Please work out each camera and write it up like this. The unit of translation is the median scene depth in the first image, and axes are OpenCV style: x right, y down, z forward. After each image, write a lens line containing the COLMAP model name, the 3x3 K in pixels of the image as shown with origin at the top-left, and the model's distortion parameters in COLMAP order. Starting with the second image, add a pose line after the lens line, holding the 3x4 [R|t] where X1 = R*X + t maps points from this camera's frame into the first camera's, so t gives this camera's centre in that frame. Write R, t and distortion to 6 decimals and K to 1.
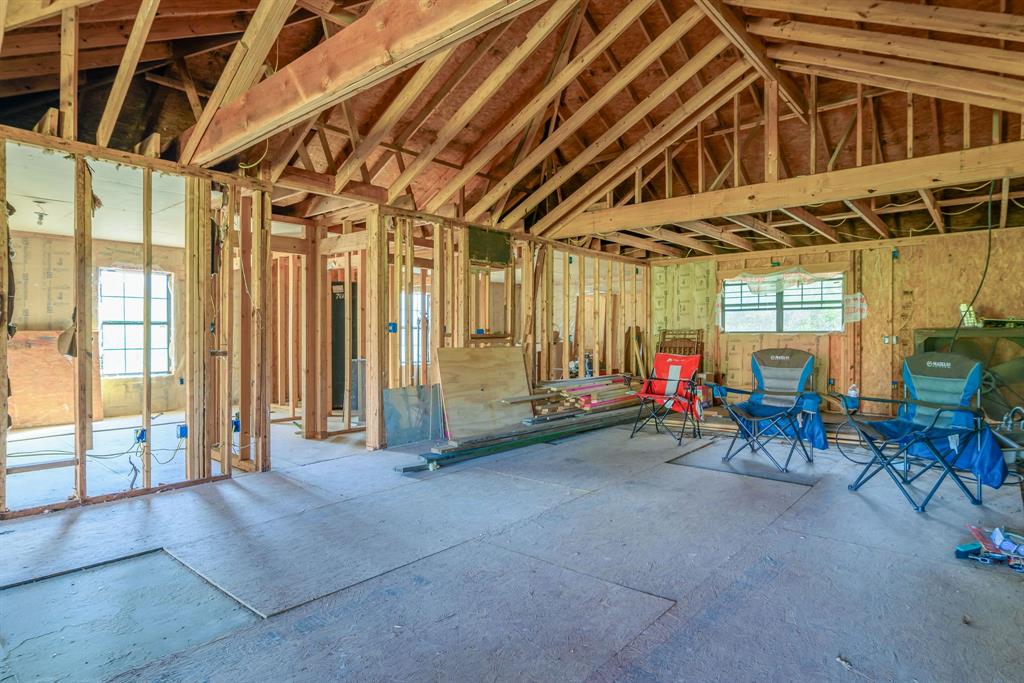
lens RADIAL K [[564.6, 0, 515.9], [0, 564.6, 335.4], [0, 0, 1]] dist [-0.014341, 0.001842]
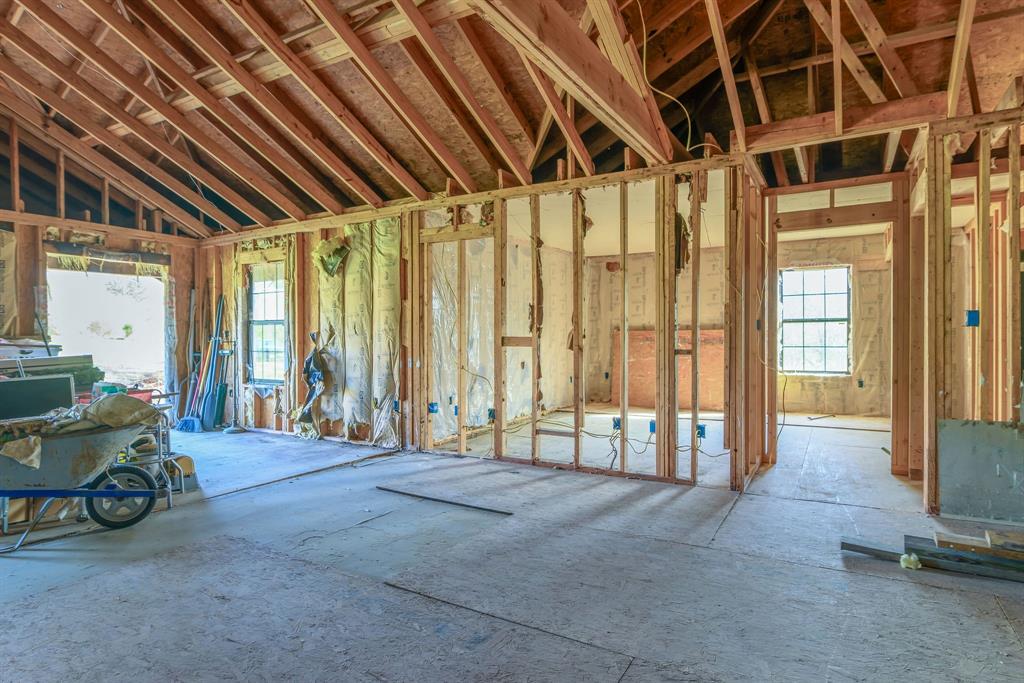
lens RADIAL K [[564.6, 0, 507.5], [0, 564.6, 343.0], [0, 0, 1]] dist [-0.014341, 0.001842]
pose [[0.170019, 0.015013, -0.985326, 0.280740], [0.004147, 0.999864, 0.015950, -0.000556], [0.985432, -0.006798, 0.169934, 0.413222]]
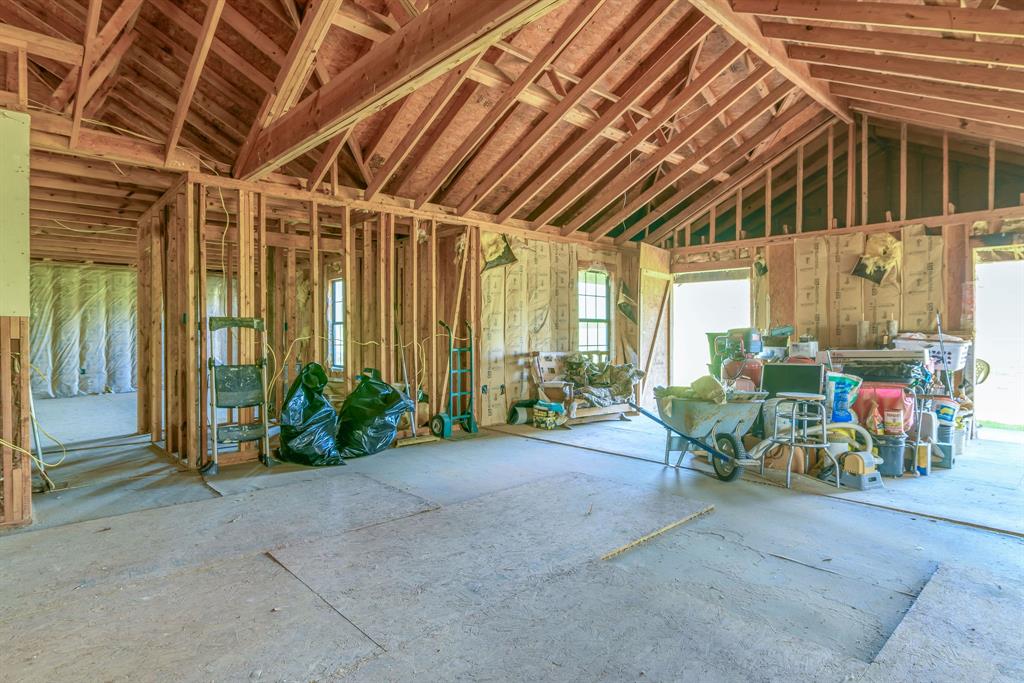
lens RADIAL K [[564.6, 0, 513.6], [0, 564.6, 337.7], [0, 0, 1]] dist [-0.014341, 0.001842]
pose [[-0.993362, -0.000815, 0.115024, -0.158080], [0.000318, 0.999952, 0.009836, 0.000573], [-0.115026, 0.009807, -0.993314, 0.880682]]
